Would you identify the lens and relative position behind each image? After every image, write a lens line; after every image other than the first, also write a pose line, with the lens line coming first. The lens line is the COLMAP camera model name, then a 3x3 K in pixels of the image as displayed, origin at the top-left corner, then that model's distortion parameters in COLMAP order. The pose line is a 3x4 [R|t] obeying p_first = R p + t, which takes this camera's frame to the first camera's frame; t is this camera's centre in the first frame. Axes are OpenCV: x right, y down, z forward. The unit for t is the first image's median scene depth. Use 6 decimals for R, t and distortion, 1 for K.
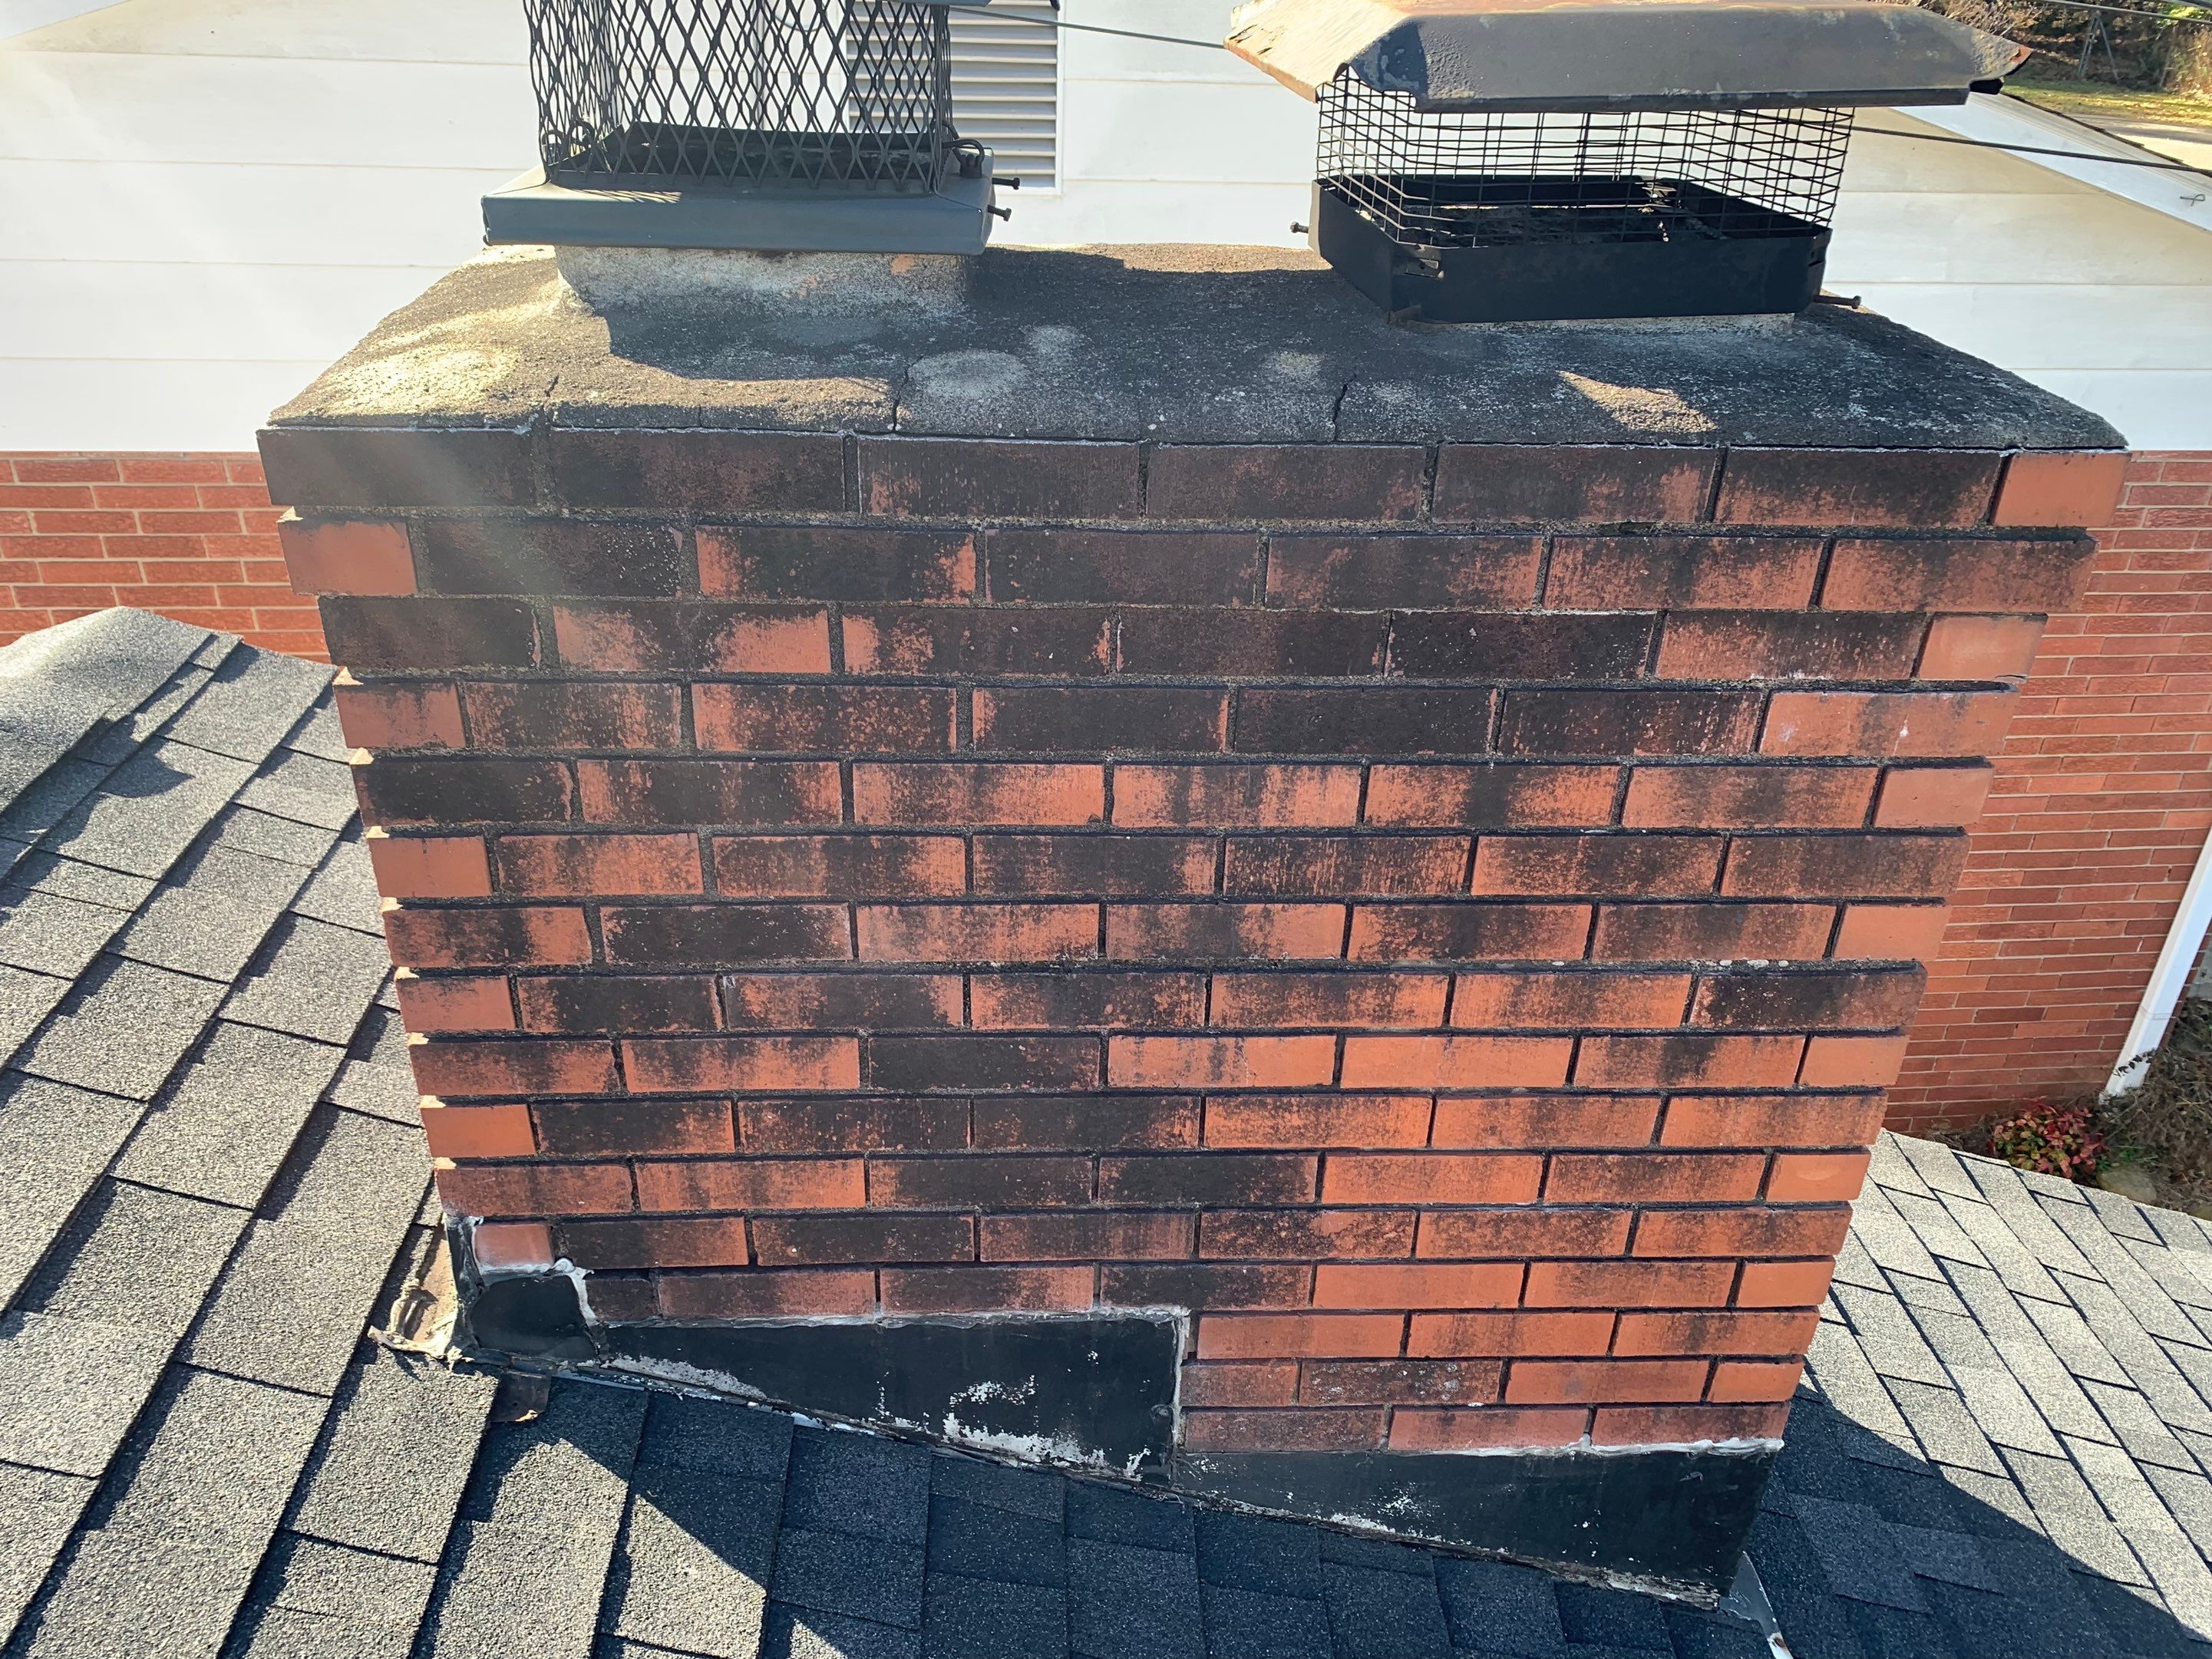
lens RADIAL K [[1653.7, 0, 1088.1], [0, 1653.7, 825.8], [0, 0, 1]] dist [0.123813, -0.480289]
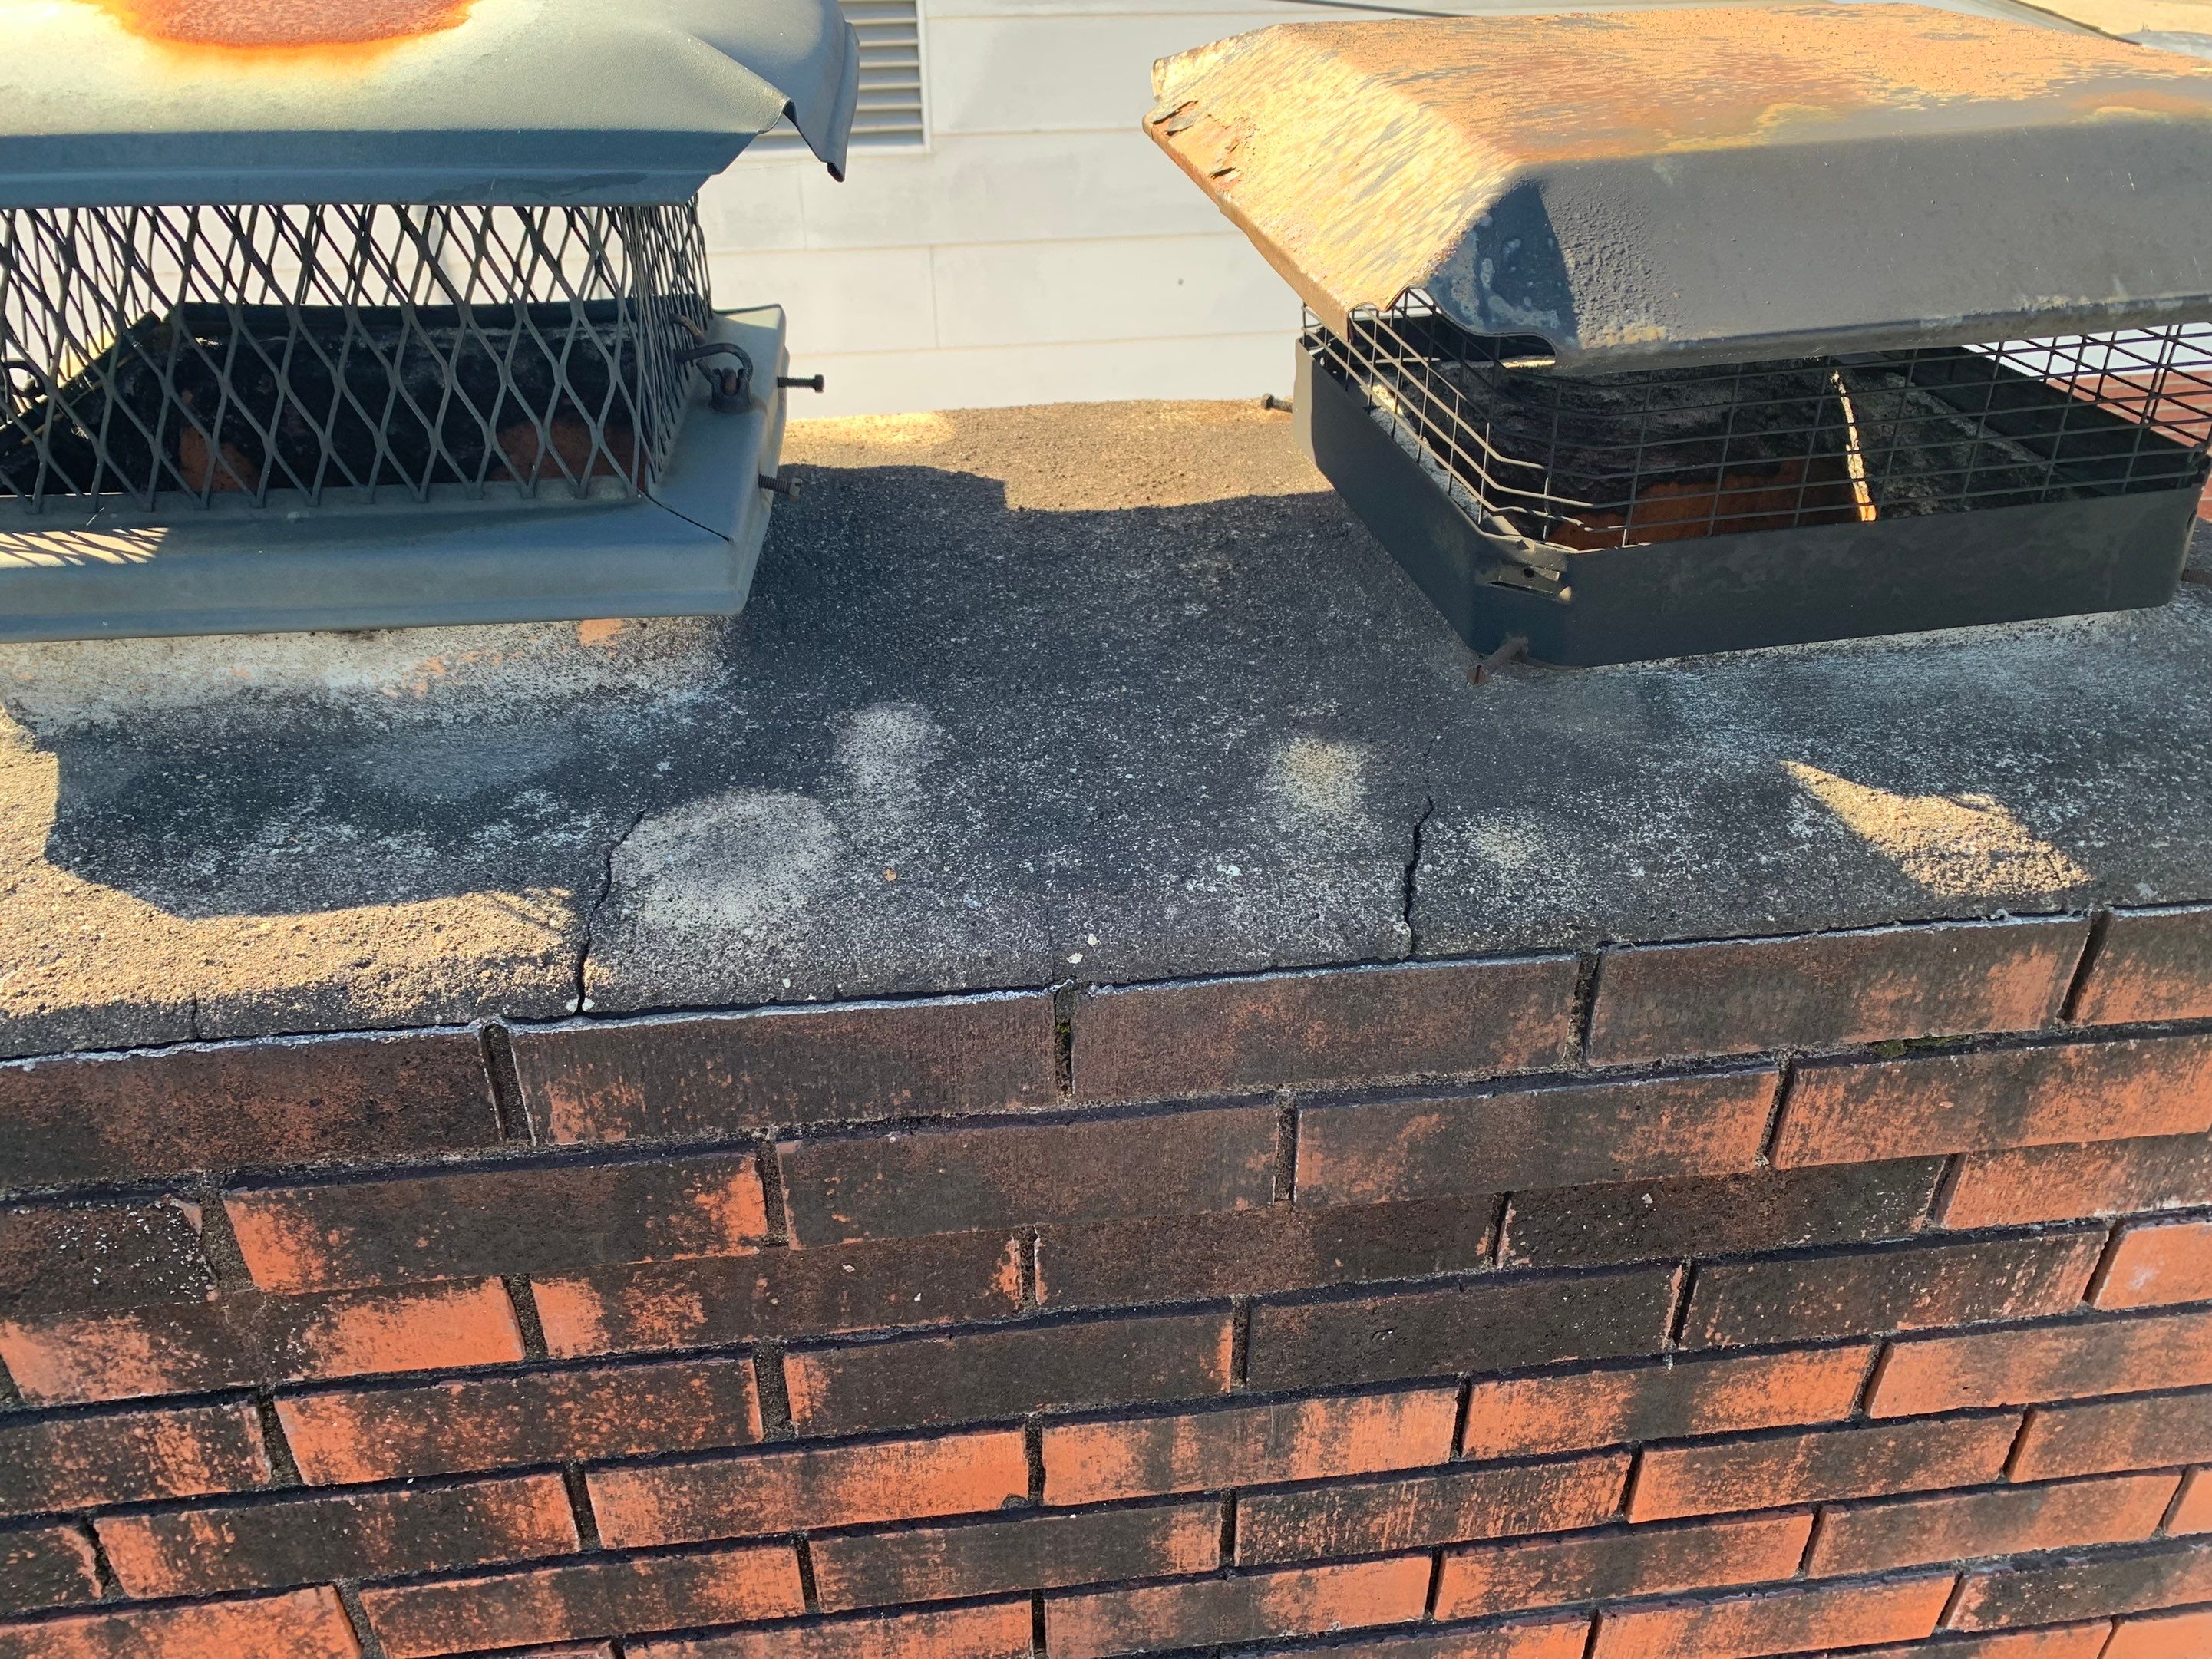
lens RADIAL K [[1735.8, 0, 1106.0], [0, 1735.8, 829.5], [0, 0, 1]] dist [0.013997, -0.062713]
pose [[0.996551, -0.064208, 0.052566, 0.020060], [0.062290, 0.997360, 0.037335, -0.273652], [-0.054825, -0.033932, 0.997919, 0.405593]]
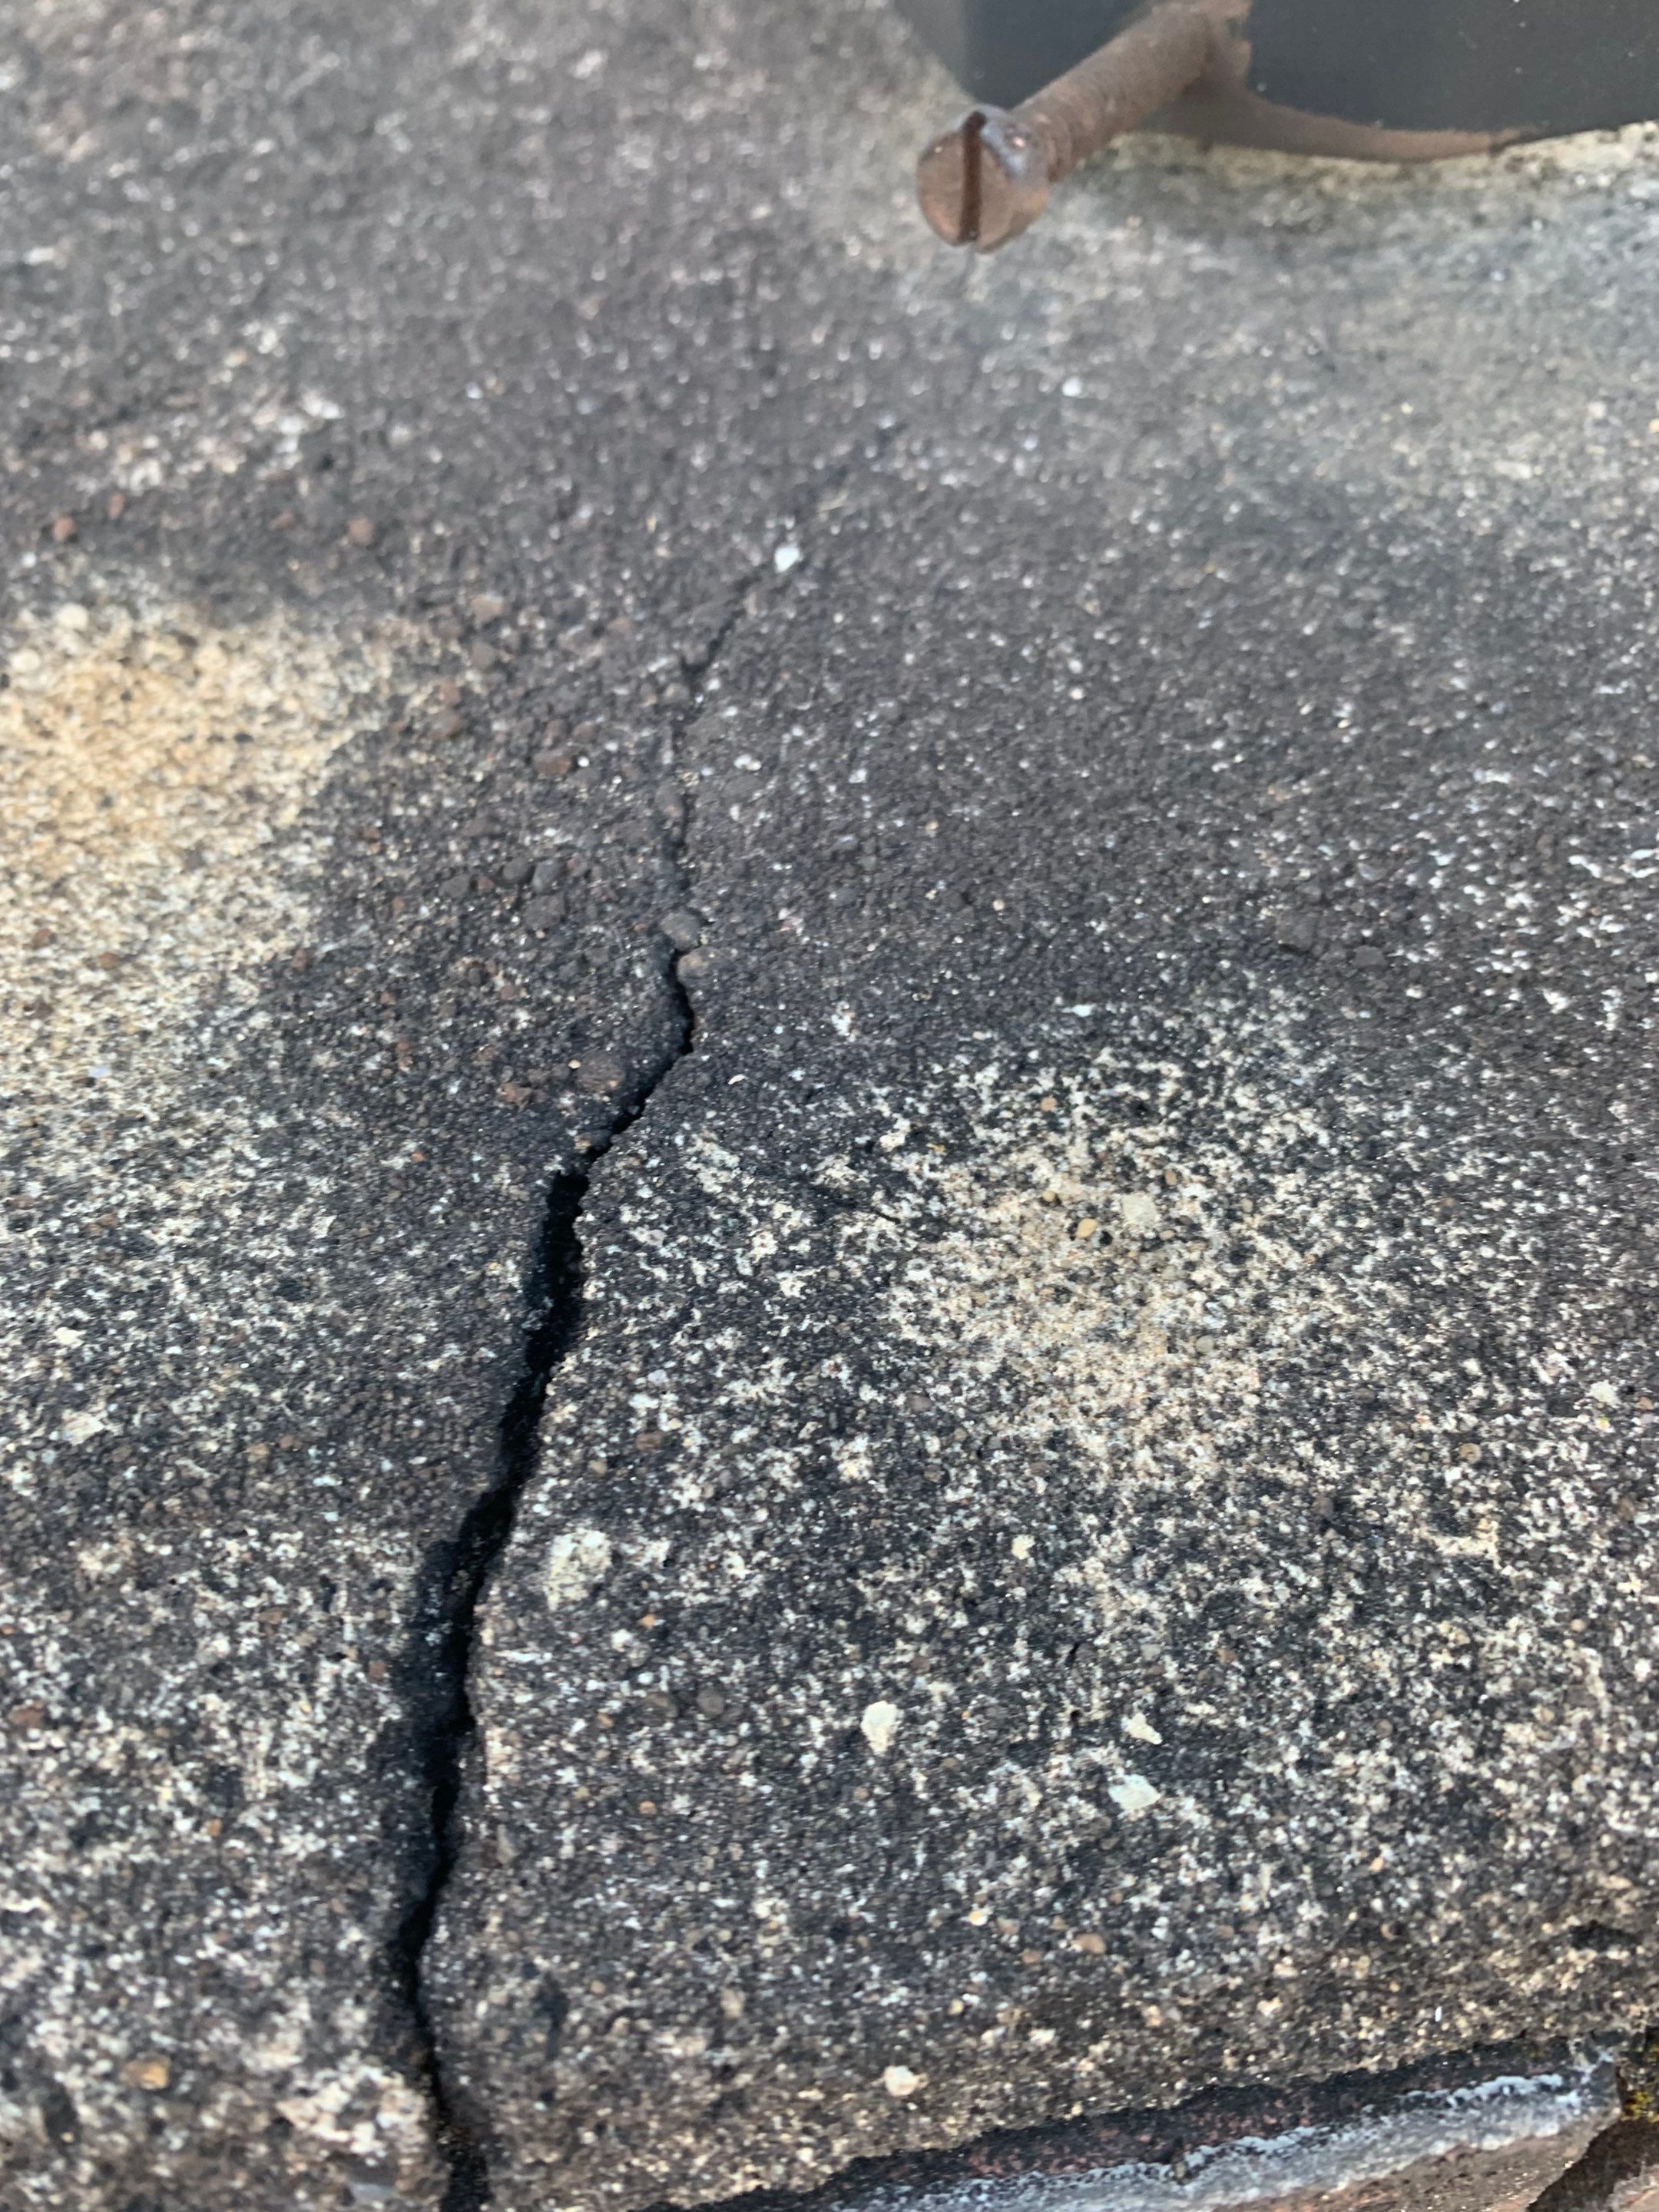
lens RADIAL K [[1736.0, 0, 829.5], [0, 1736.0, 1106.0], [0, 0, 1]] dist [0.013997, -0.062713]
pose [[0.989115, -0.139956, 0.045432, 0.150804], [0.119453, 0.944028, 0.307478, -0.276579], [-0.085923, -0.298704, 0.950470, 0.846797]]
